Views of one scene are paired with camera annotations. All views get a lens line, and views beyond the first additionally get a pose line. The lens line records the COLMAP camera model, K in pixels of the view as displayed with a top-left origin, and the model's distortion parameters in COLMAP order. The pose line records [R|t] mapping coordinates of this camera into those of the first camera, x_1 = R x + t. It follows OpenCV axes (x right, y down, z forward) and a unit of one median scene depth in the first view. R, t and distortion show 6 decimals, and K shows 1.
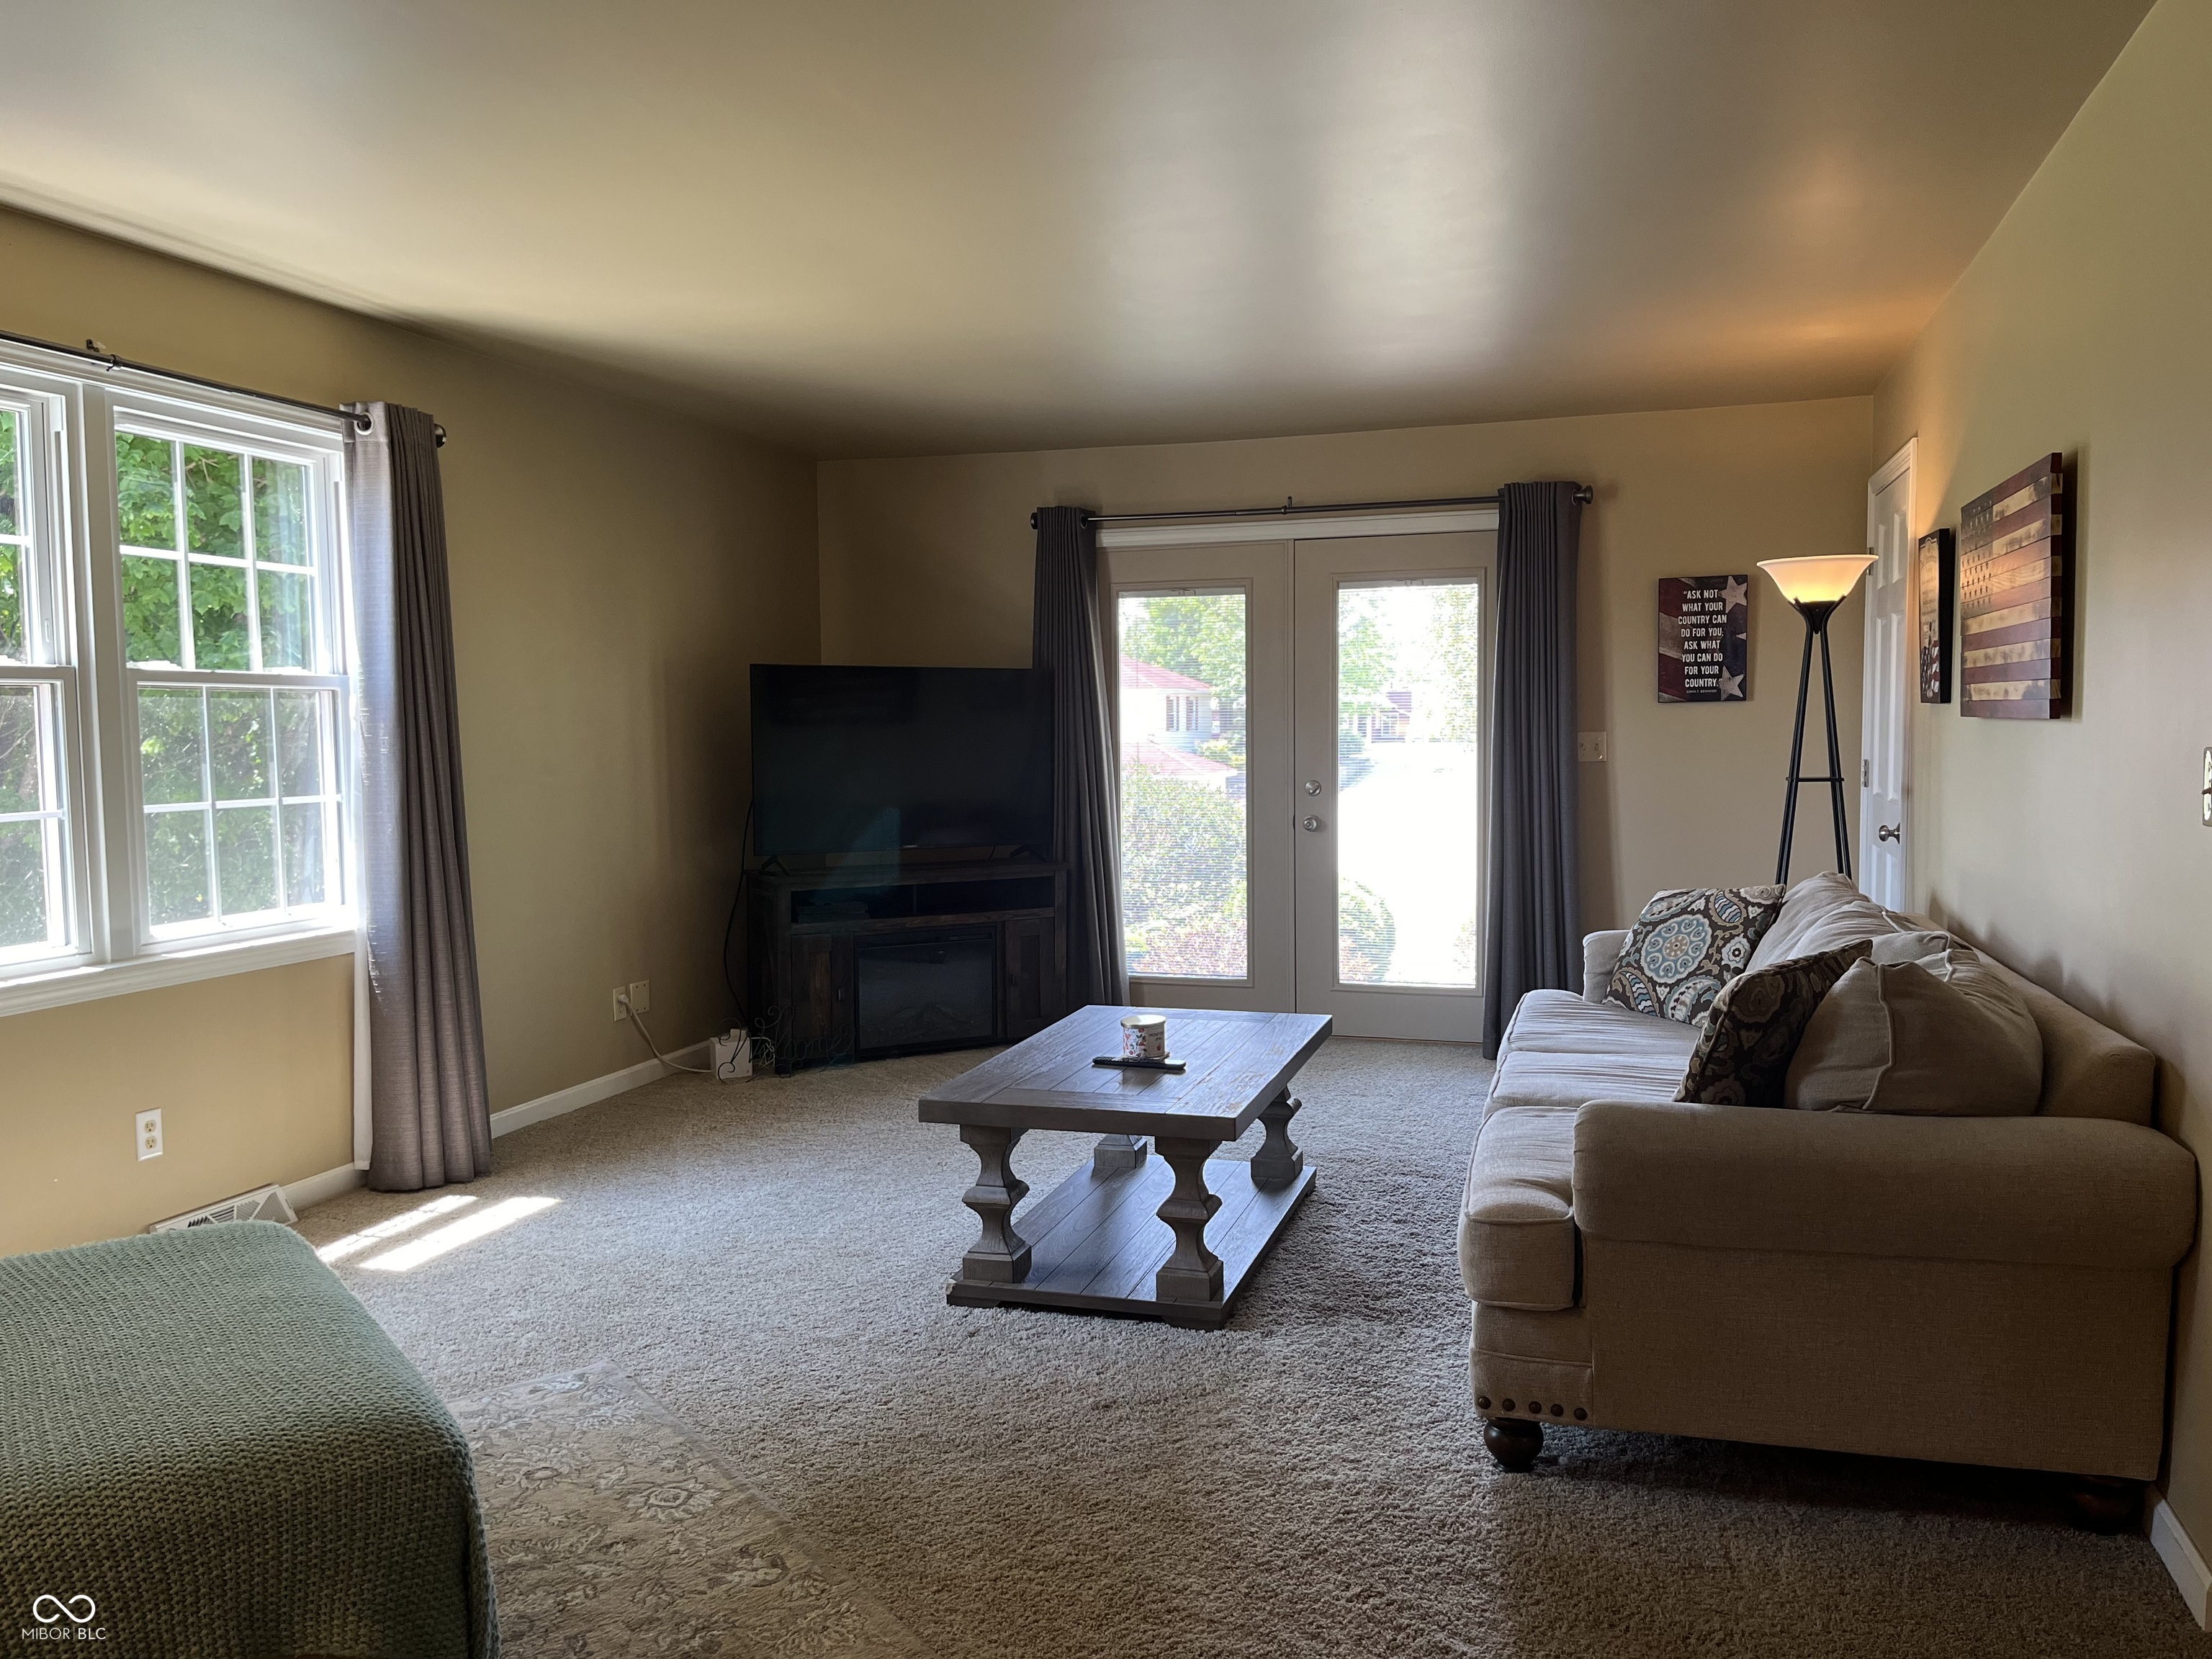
lens RADIAL K [[1668.5, 0, 1121.3], [0, 1668.5, 837.4], [0, 0, 1]] dist [0.093148, -0.135814]
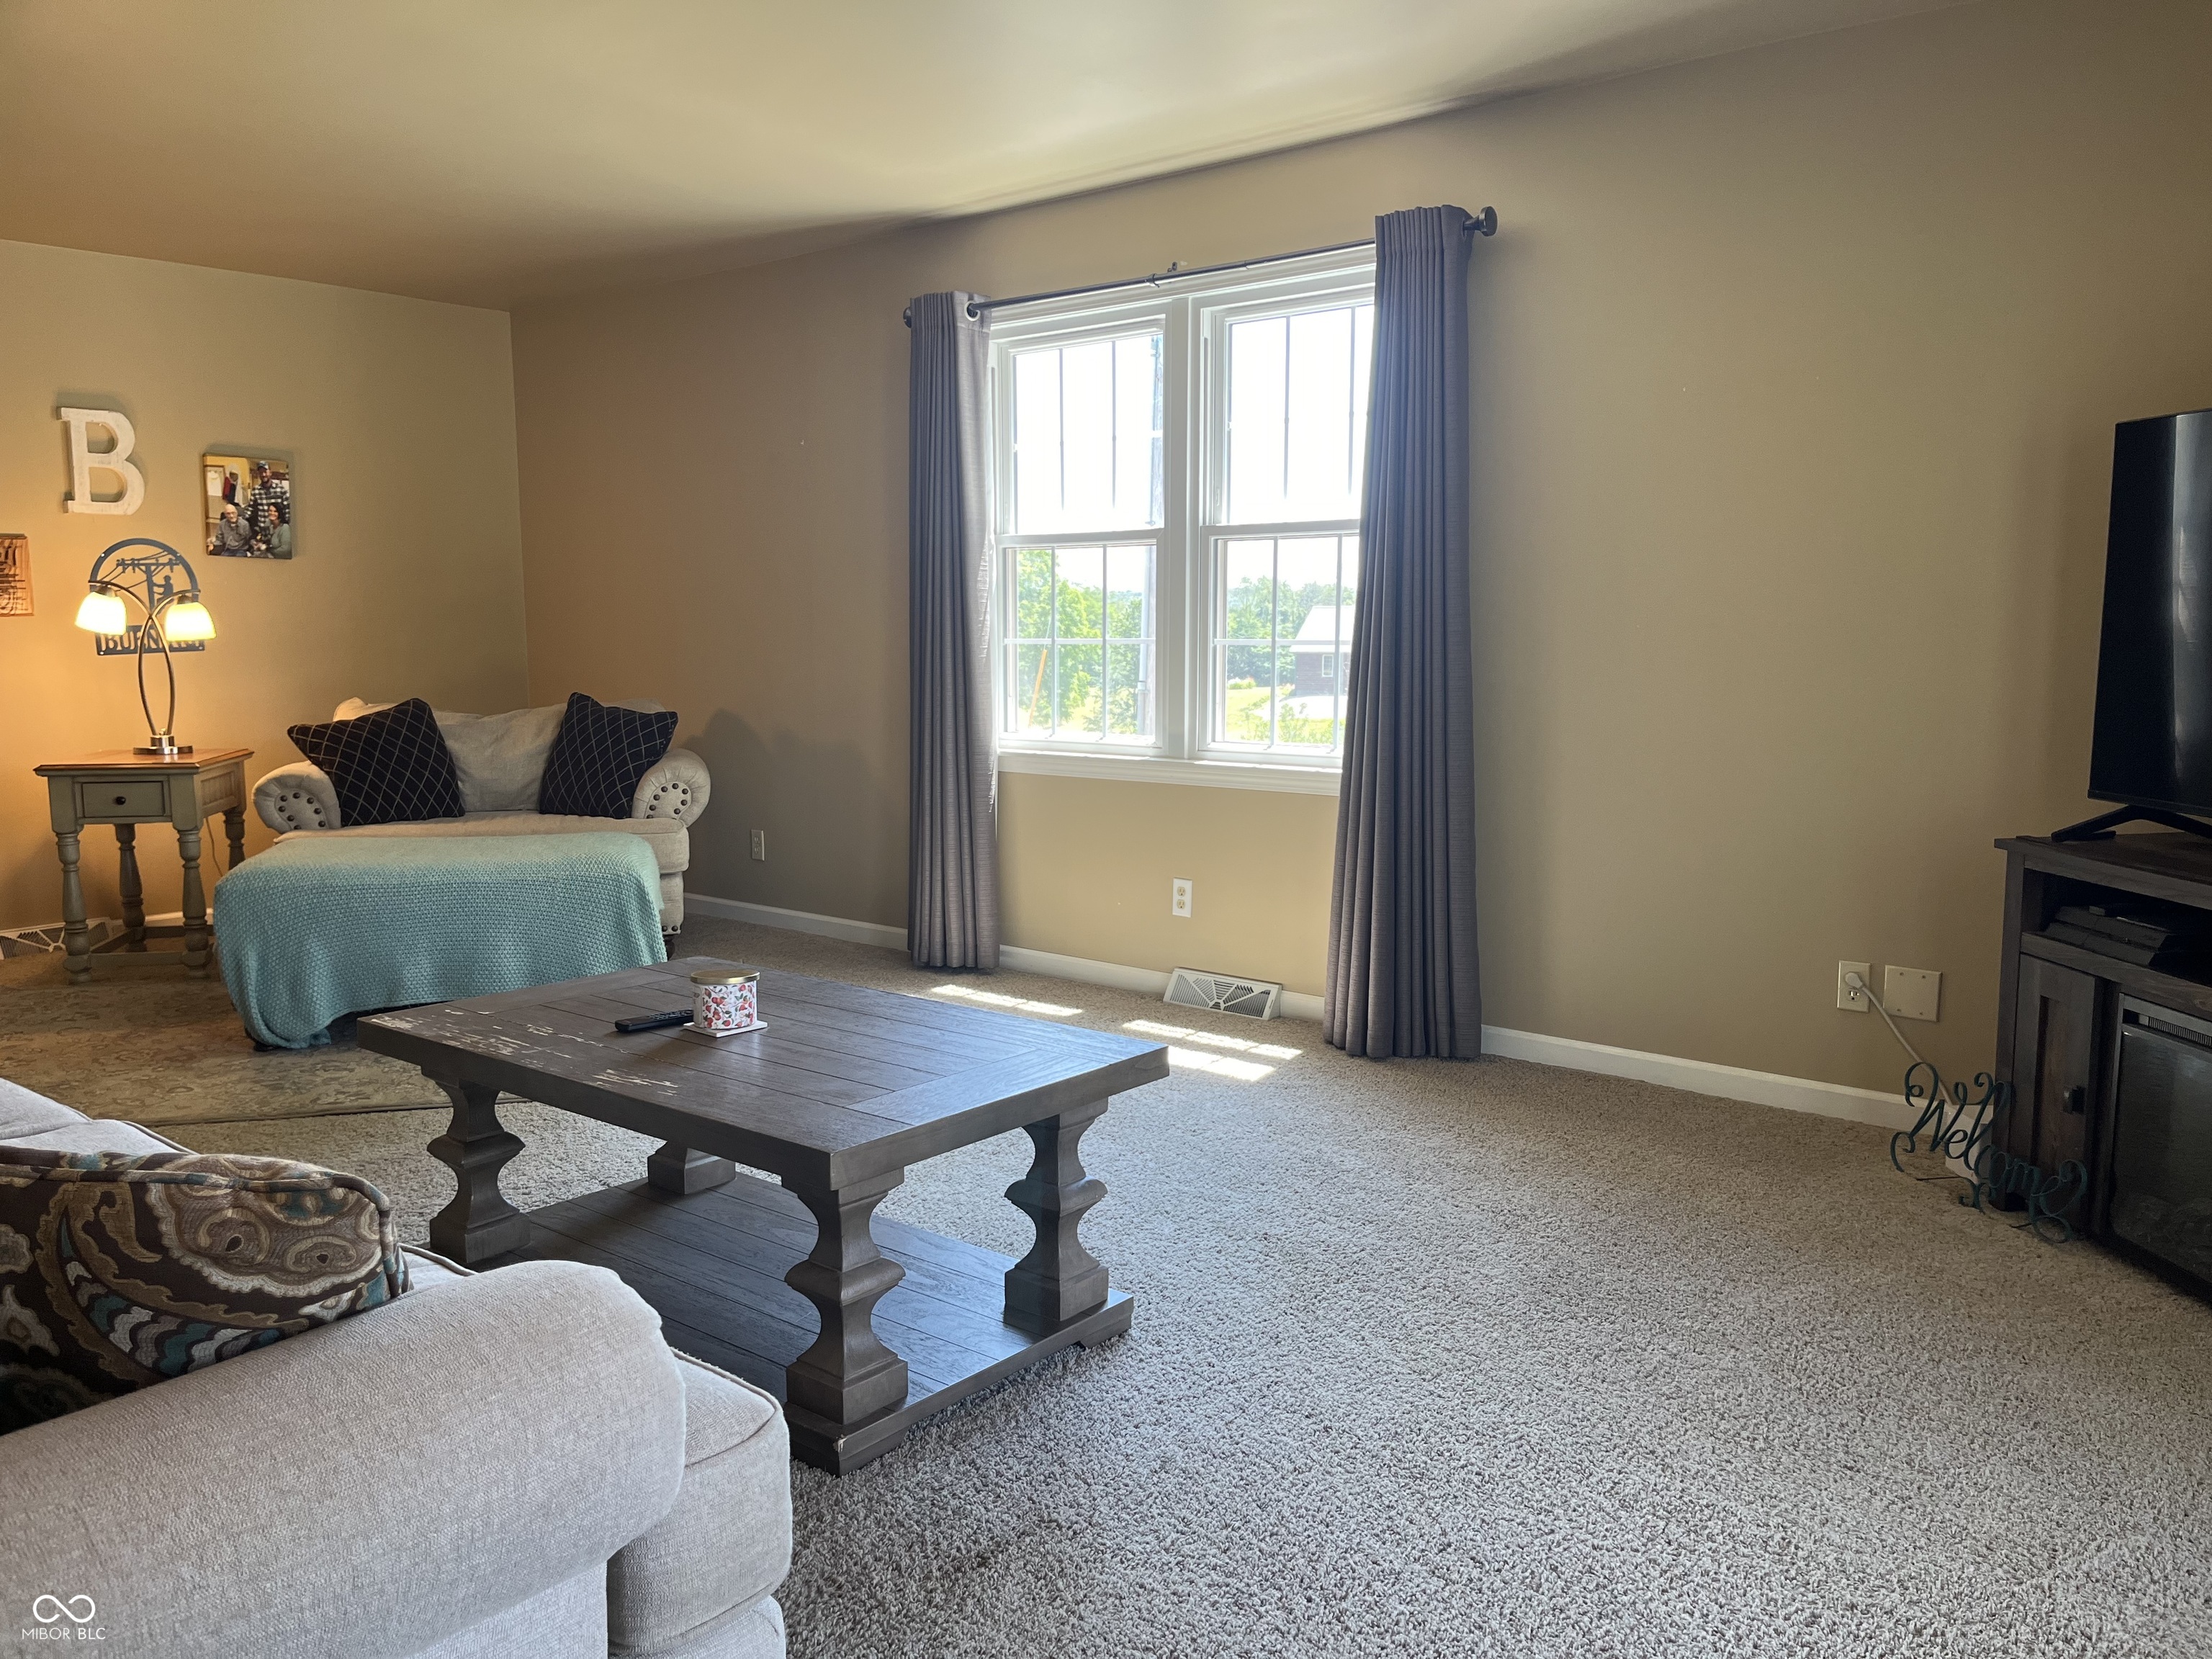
lens RADIAL K [[1668.5, 0, 1121.3], [0, 1668.5, 837.4], [0, 0, 1]] dist [0.093148, -0.135814]
pose [[-0.390183, 0.138611, -0.910244, 0.580072], [-0.048436, 0.984145, 0.170627, -0.081211], [0.919463, 0.110664, -0.377282, 1.421435]]
